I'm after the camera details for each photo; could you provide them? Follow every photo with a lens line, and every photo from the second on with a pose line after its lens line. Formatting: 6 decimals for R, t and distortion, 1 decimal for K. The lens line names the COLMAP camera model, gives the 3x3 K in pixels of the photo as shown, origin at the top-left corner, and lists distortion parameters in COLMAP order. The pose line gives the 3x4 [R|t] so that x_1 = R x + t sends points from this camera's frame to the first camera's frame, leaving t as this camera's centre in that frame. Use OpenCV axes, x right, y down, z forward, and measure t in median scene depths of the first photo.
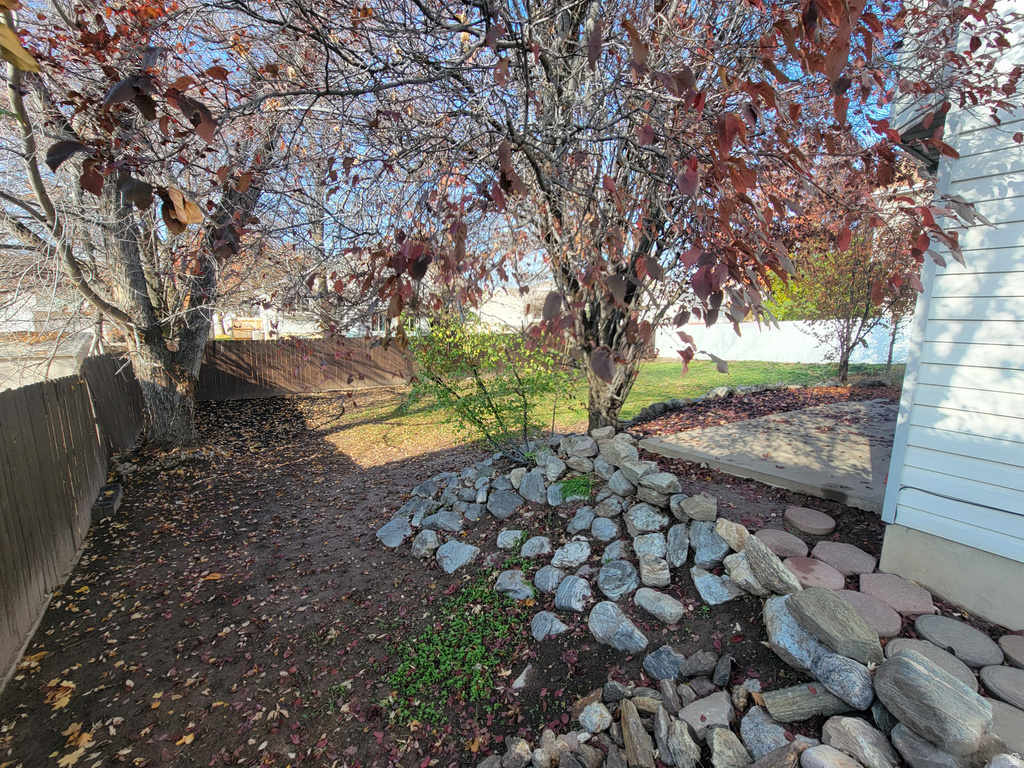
lens RADIAL K [[449.1, 0, 510.0], [0, 449.1, 388.4], [0, 0, 1]] dist [-0.000619, -0.000061]
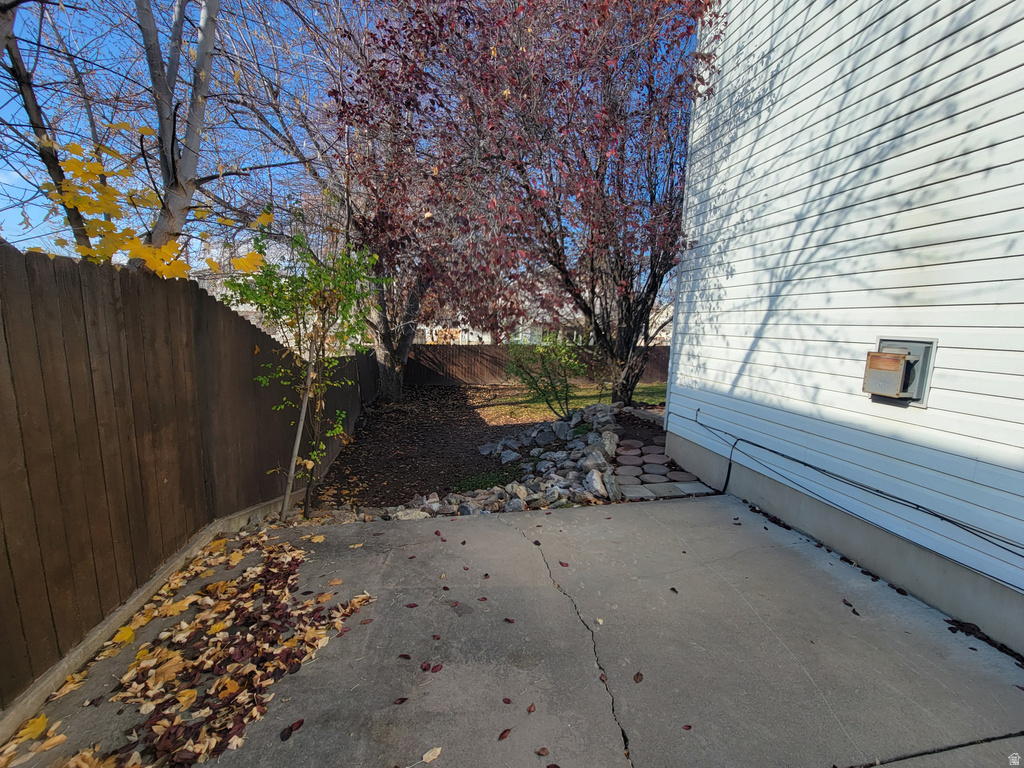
lens RADIAL K [[449.1, 0, 510.0], [0, 449.1, 388.4], [0, 0, 1]] dist [-0.000619, -0.000061]
pose [[0.920113, 0.064277, -0.386344, 0.352685], [-0.075166, 0.997085, -0.013127, 0.067128], [0.384374, 0.041118, 0.922262, -0.441030]]
